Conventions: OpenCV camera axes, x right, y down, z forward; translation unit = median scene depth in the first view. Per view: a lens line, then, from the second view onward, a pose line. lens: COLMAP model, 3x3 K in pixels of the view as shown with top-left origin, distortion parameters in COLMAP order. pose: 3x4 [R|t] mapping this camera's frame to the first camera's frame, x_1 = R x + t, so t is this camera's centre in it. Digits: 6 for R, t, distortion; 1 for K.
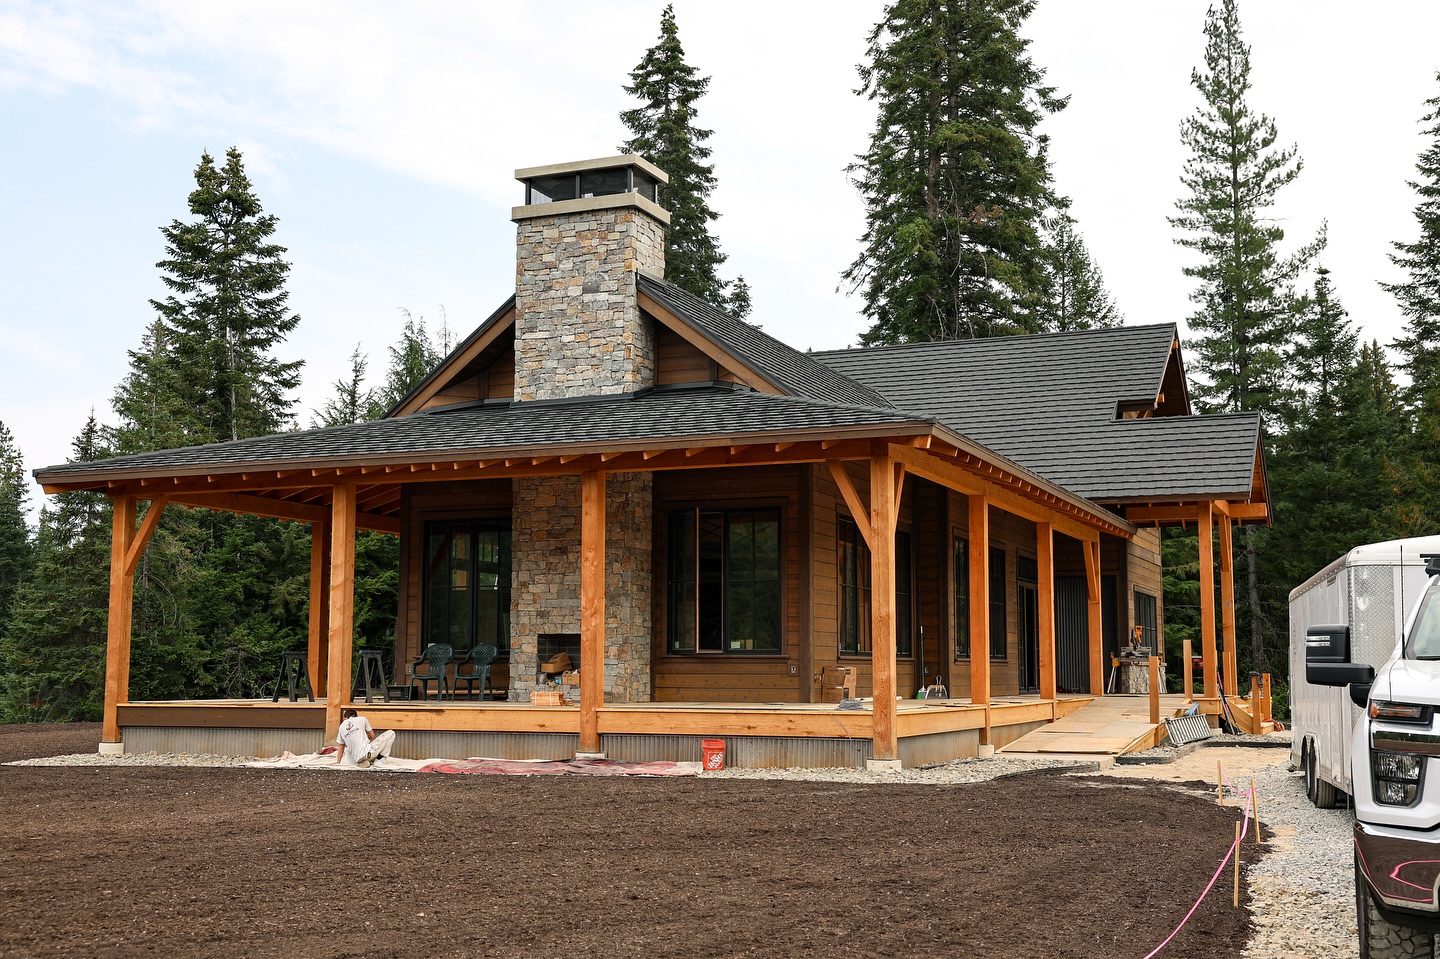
lens RADIAL K [[1650.8, 0, 720.0], [0, 1650.8, 479.5], [0, 0, 1]] dist [-0.133637, 0.989817]
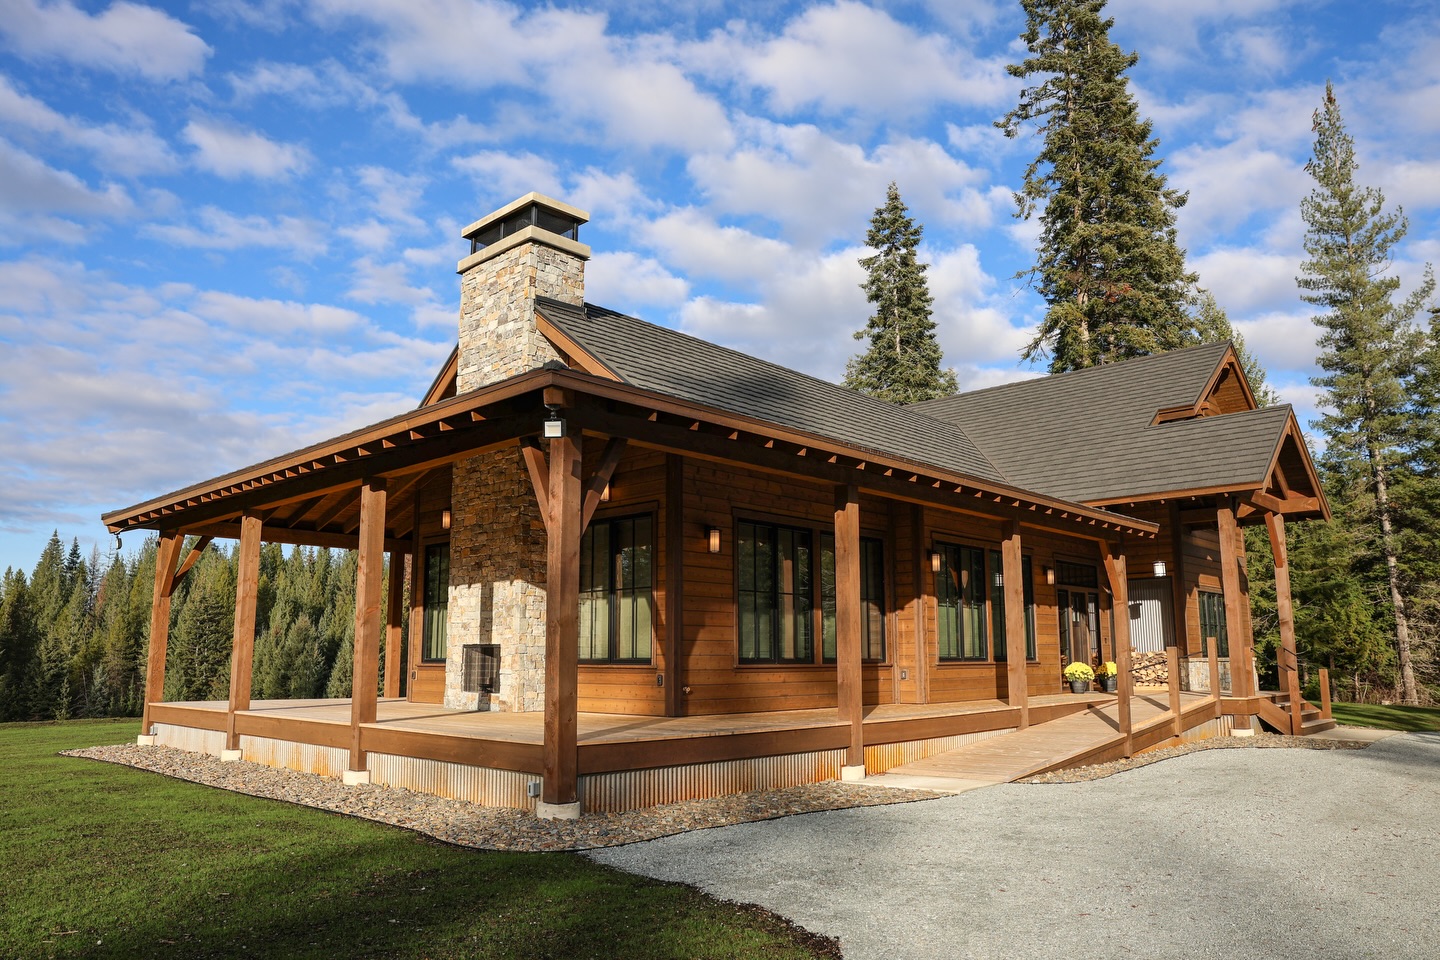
lens RADIAL K [[1033.5, 0, 720.0], [0, 1033.5, 480.0], [0, 0, 1]] dist [-0.007753, 0.001398]
pose [[0.950029, -0.065073, -0.305304, 0.094906], [0.048793, 0.996965, -0.060666, 0.013341], [0.308325, 0.042737, 0.950321, 0.151230]]
